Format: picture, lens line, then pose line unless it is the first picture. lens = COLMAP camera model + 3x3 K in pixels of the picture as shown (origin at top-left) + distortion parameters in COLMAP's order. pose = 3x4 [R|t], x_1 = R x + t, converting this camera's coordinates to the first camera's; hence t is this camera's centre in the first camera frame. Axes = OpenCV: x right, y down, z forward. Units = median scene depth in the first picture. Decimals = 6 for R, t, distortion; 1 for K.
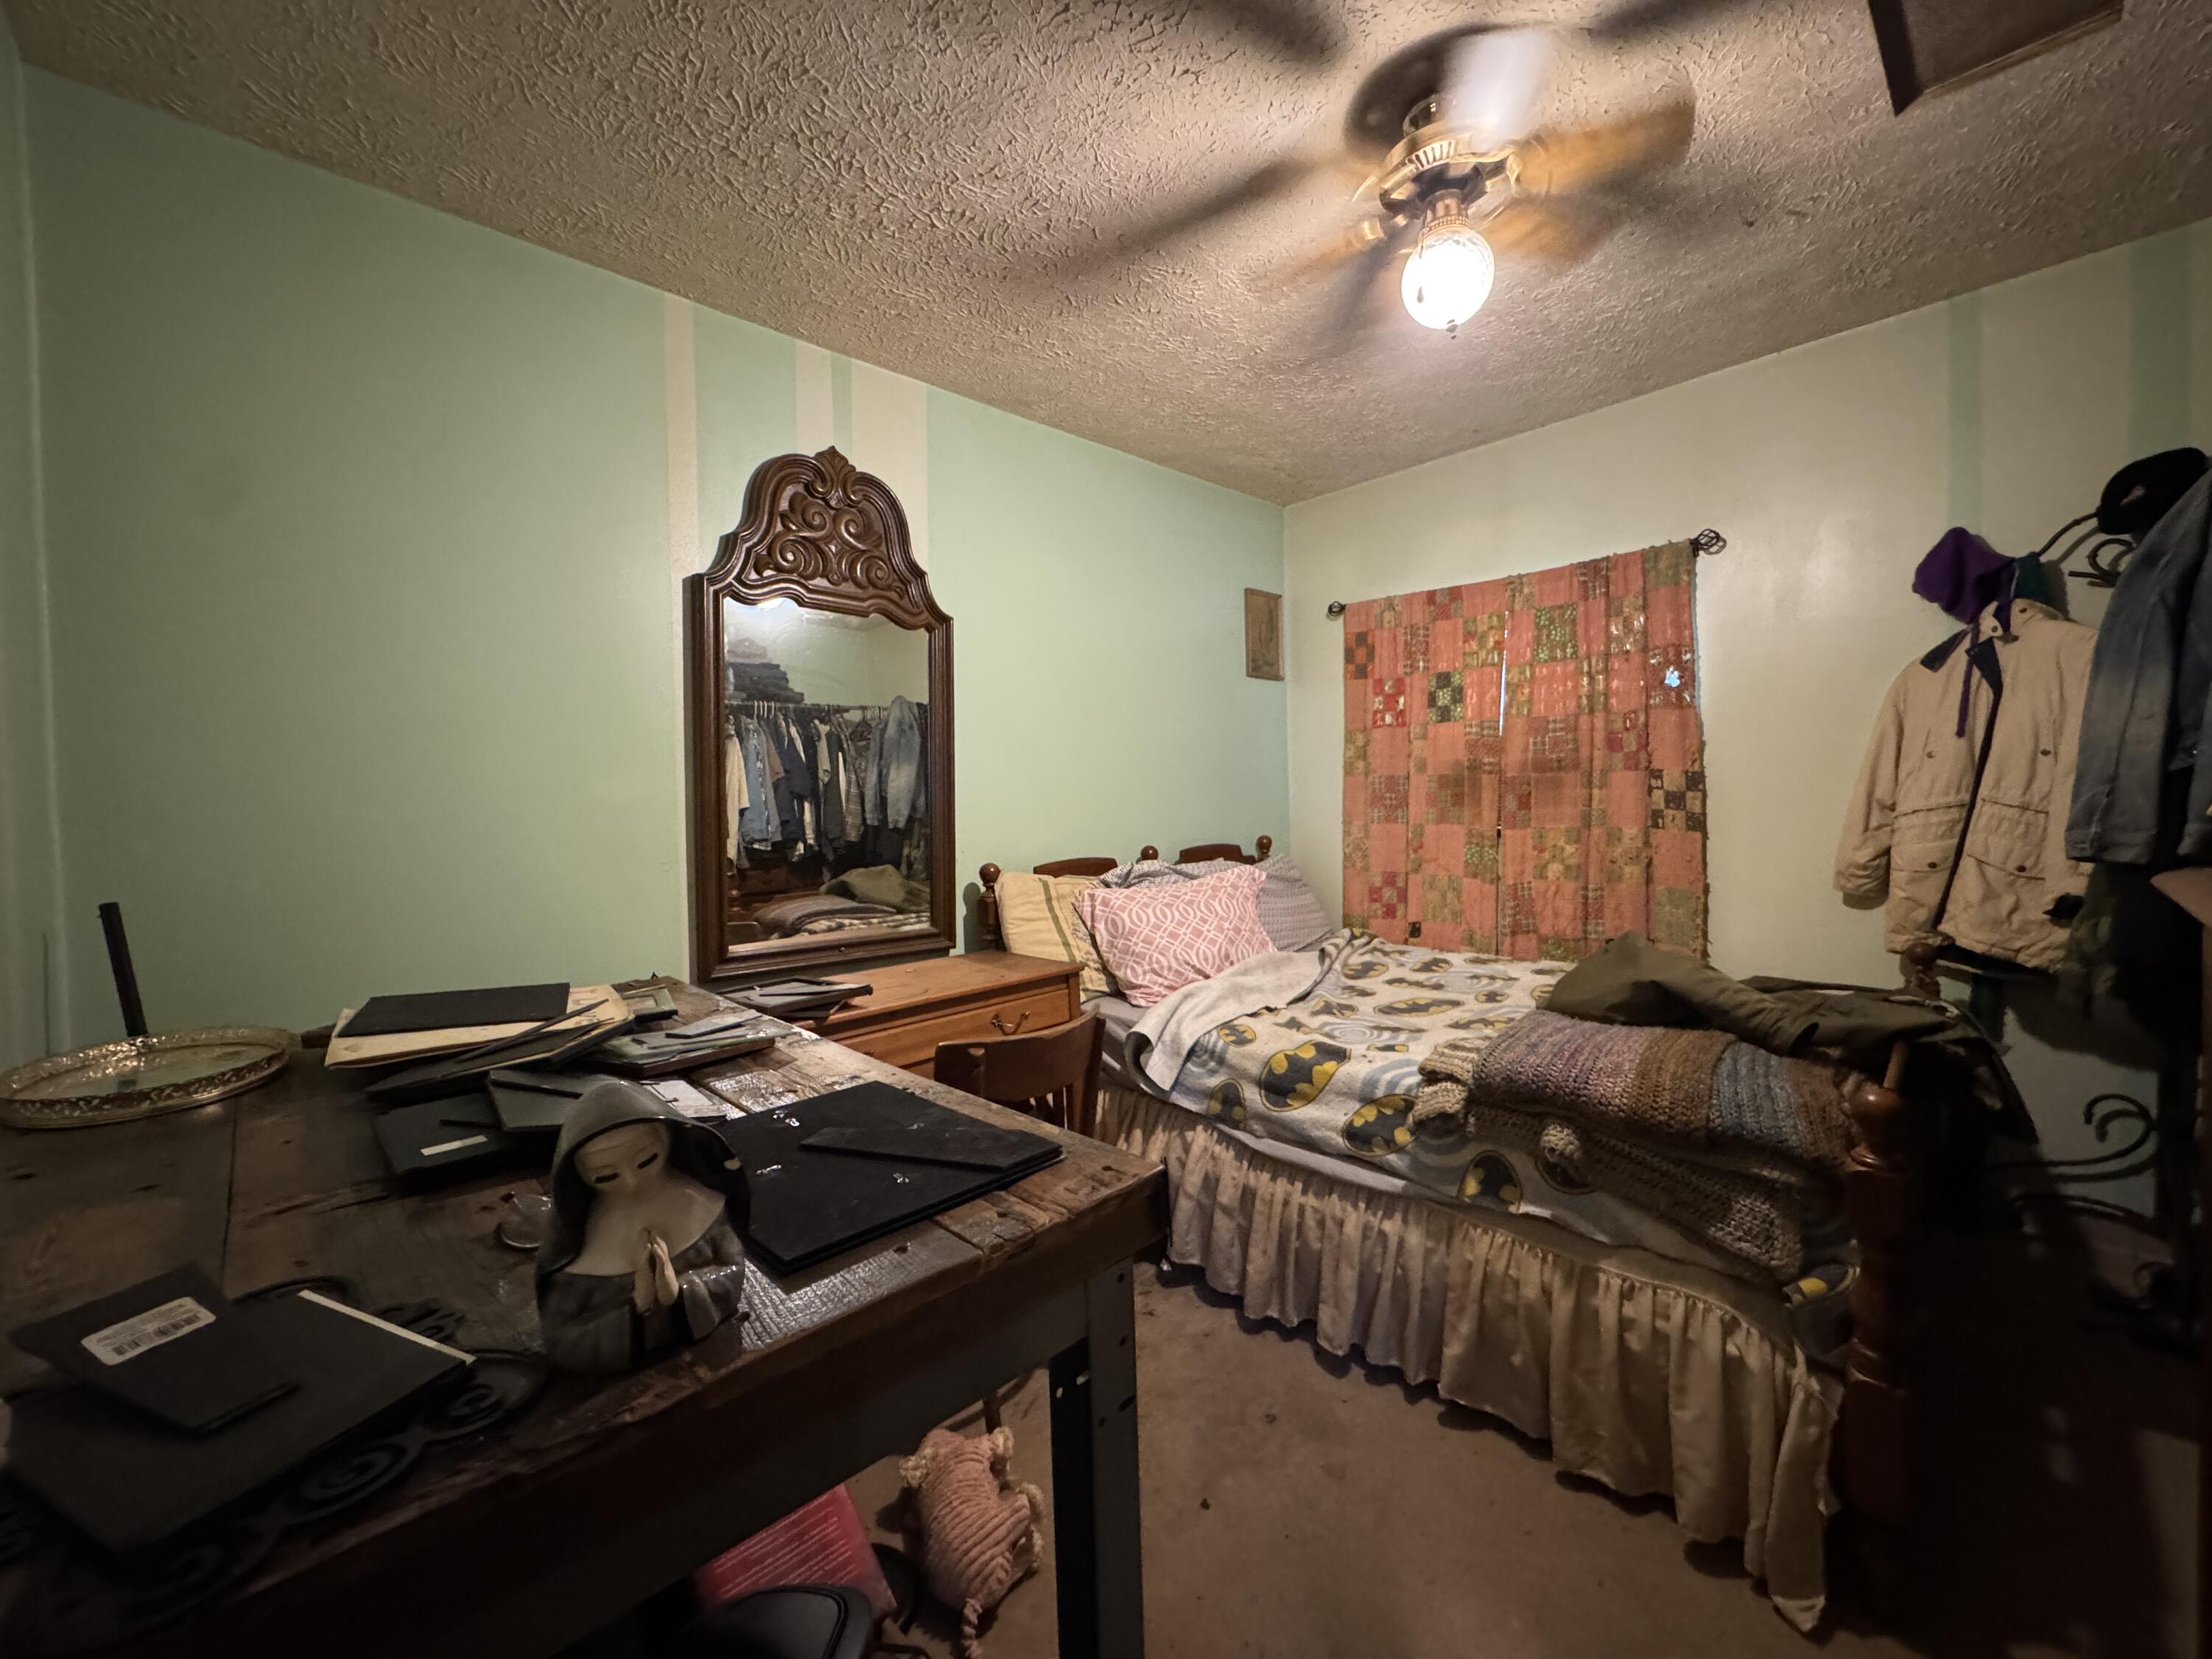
lens RADIAL K [[881.9, 0, 1115.5], [0, 881.9, 820.3], [0, 0, 1]] dist [-0.004643, -0.000388]
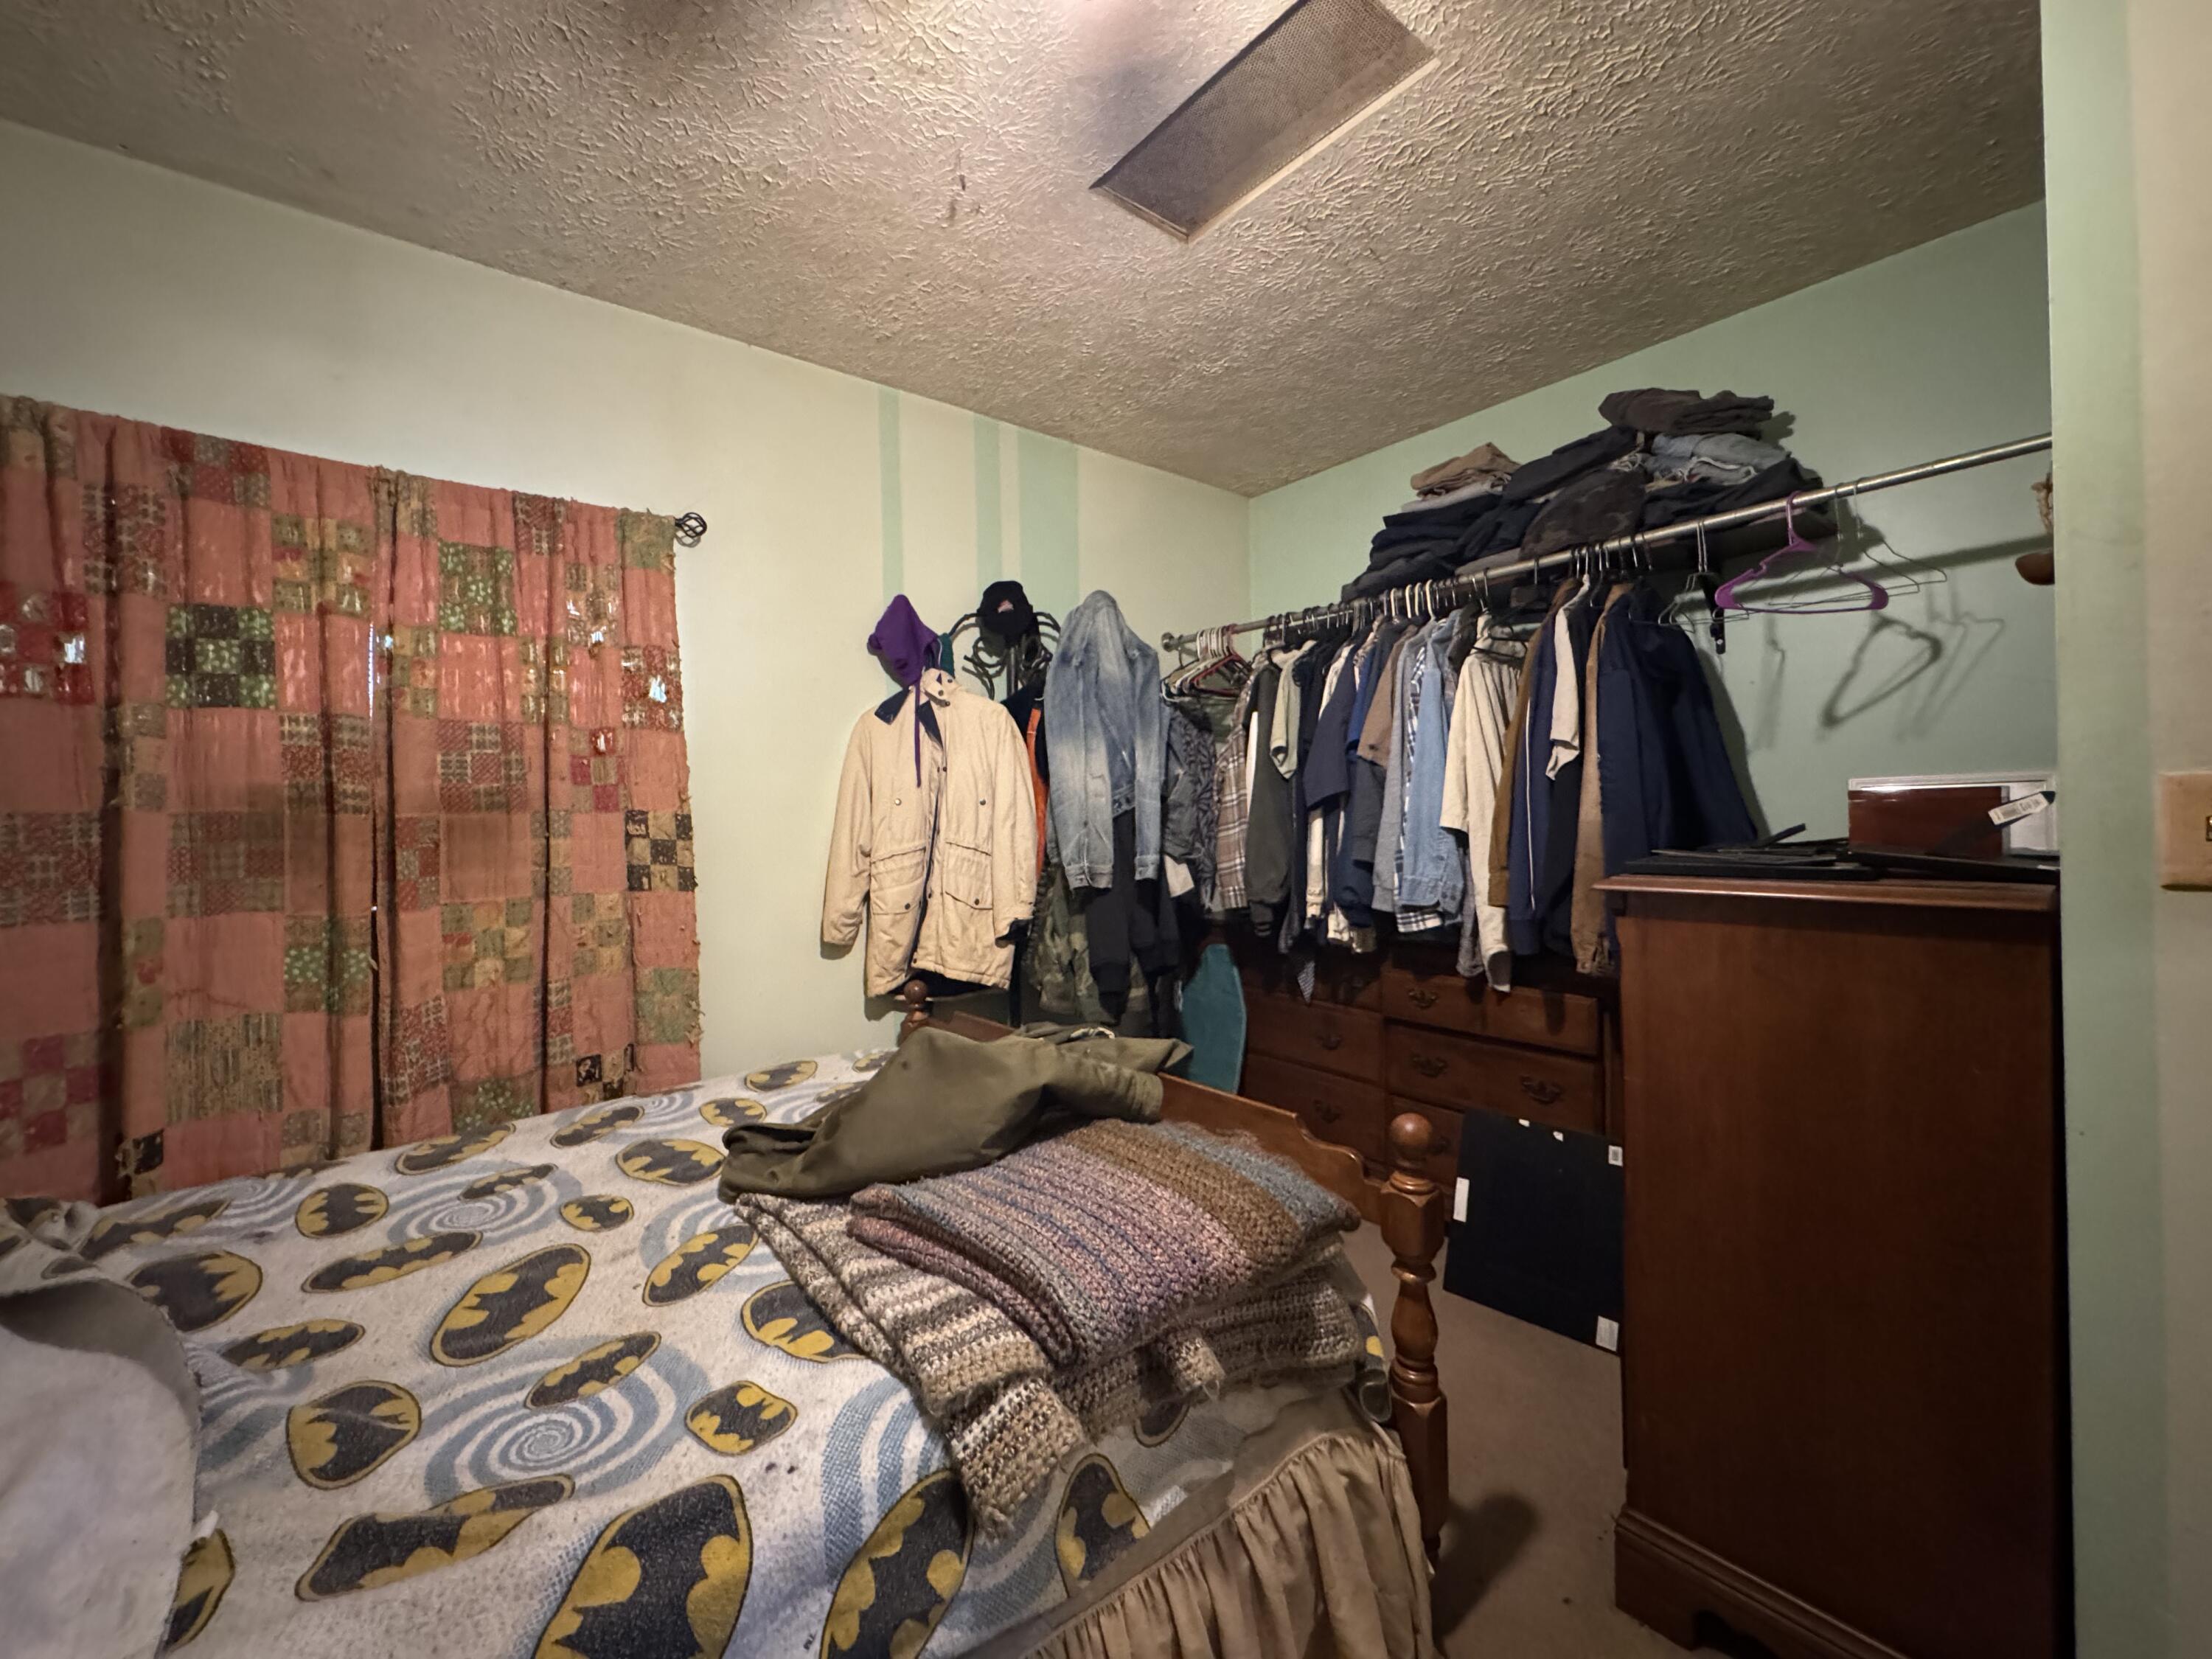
lens RADIAL K [[881.9, 0, 1115.1], [0, 881.9, 822.8], [0, 0, 1]] dist [-0.004643, -0.000388]
pose [[0.083392, 0.010154, 0.996465, -0.085855], [0.048587, 0.998717, -0.014243, -0.017982], [-0.995332, 0.049603, 0.082792, 0.539588]]
